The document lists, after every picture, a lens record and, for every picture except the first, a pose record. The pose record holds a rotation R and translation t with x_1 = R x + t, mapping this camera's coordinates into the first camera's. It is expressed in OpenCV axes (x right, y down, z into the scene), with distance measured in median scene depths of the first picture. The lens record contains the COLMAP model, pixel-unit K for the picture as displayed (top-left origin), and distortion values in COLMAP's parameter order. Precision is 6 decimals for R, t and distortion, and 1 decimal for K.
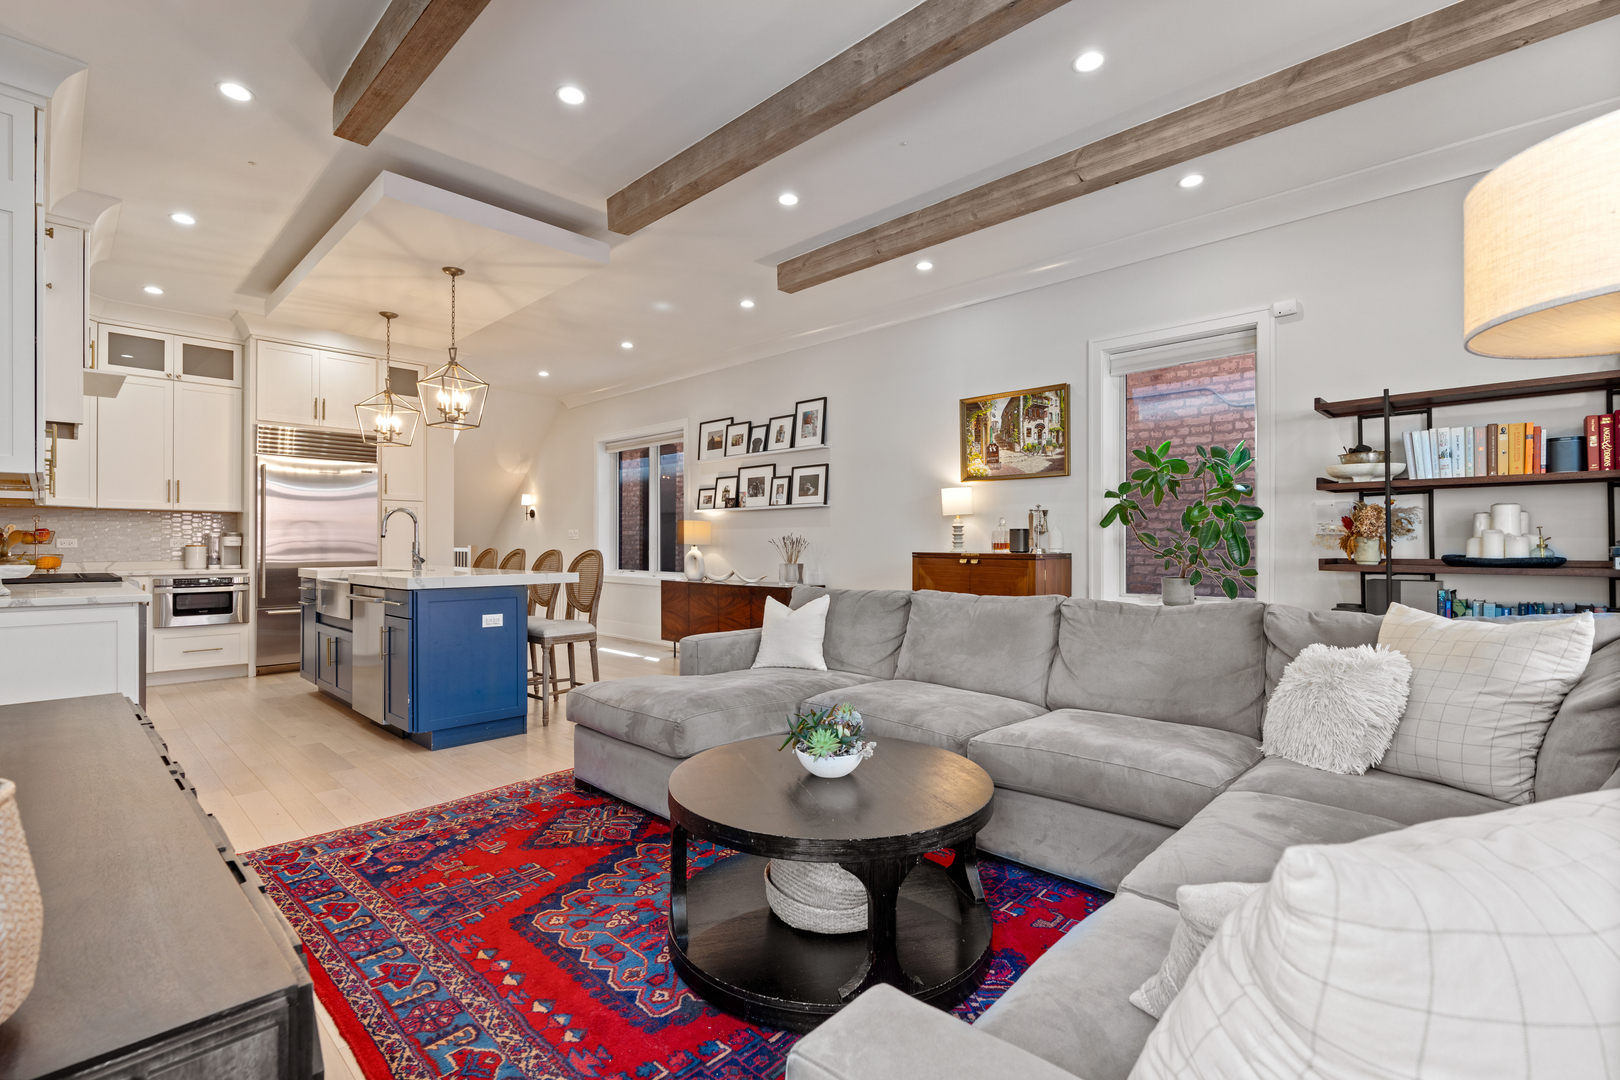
lens RADIAL K [[741.0, 0, 802.5], [0, 741.0, 537.3], [0, 0, 1]] dist [-0.007629, 0.003379]
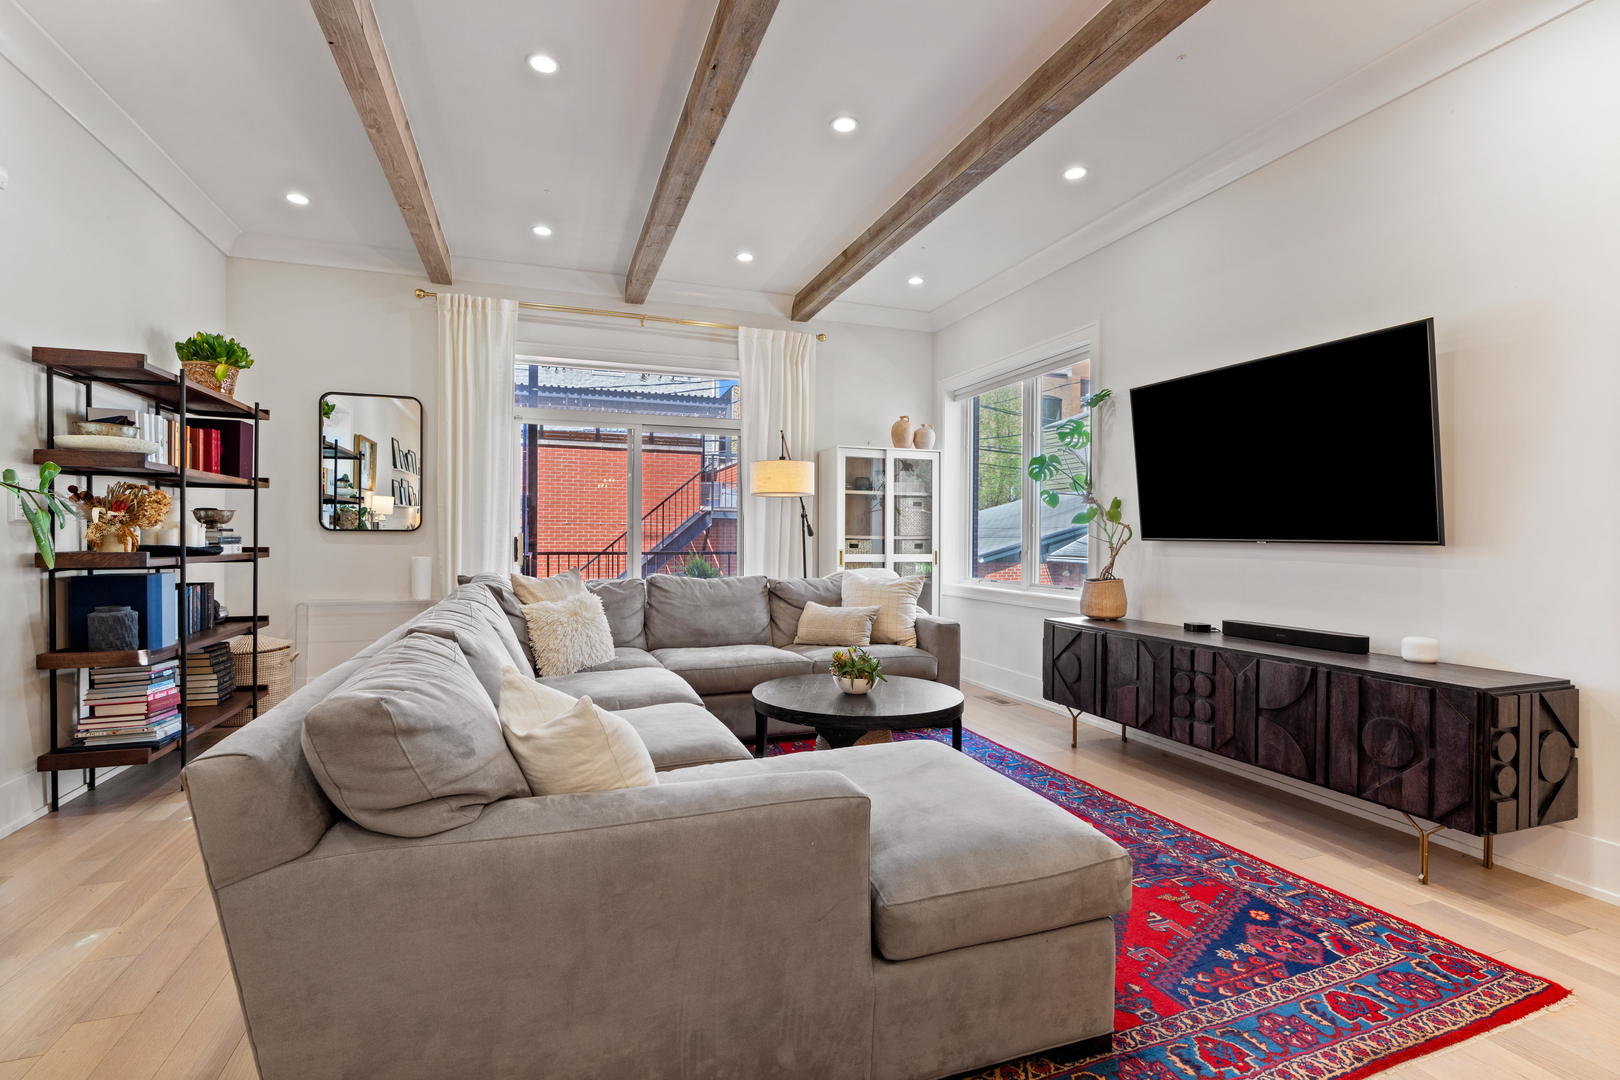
lens RADIAL K [[741.0, 0, 800.6], [0, 741.0, 542.6], [0, 0, 1]] dist [-0.007629, 0.003379]
pose [[-0.895090, -0.009955, 0.445775, -0.381719], [-0.011422, 0.999935, -0.000604, 0.011700], [-0.445740, -0.005632, -0.895145, 1.720305]]
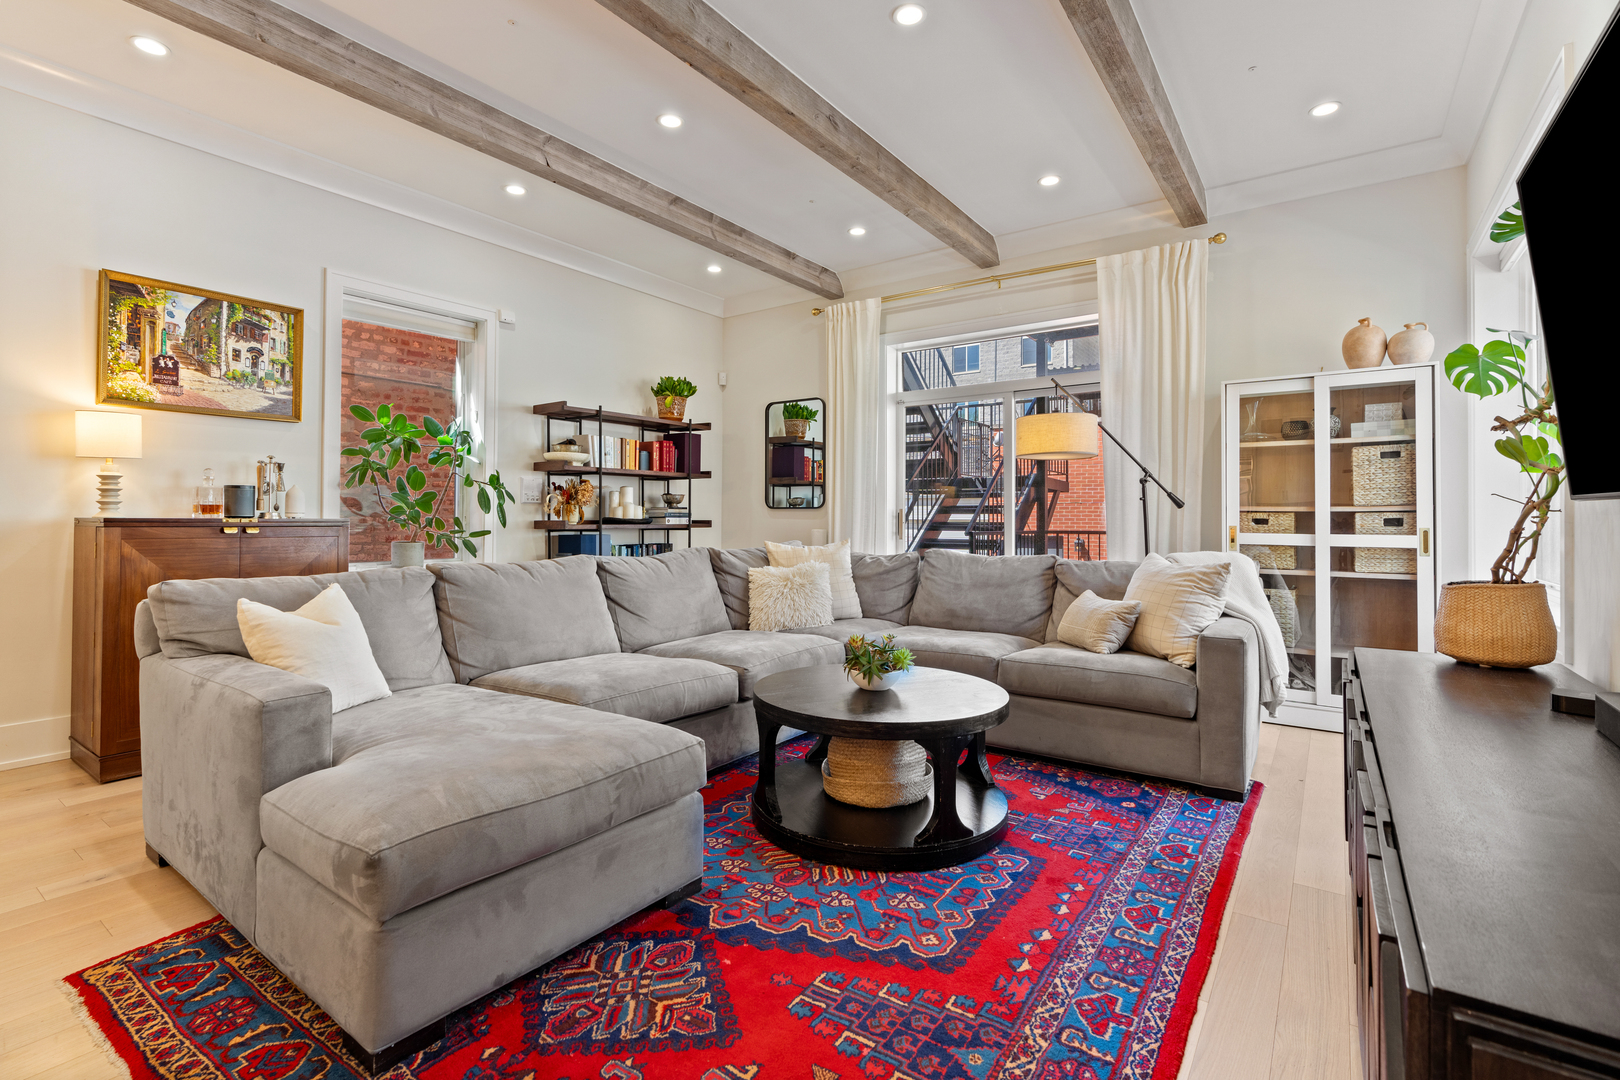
lens RADIAL K [[741.0, 0, 801.2], [0, 741.0, 508.5], [0, 0, 1]] dist [-0.007629, 0.003379]
pose [[-0.142057, 0.010309, 0.989805, -0.856511], [-0.013340, 0.999835, -0.012328, 0.021456], [-0.989769, -0.014956, -0.141896, 0.937829]]
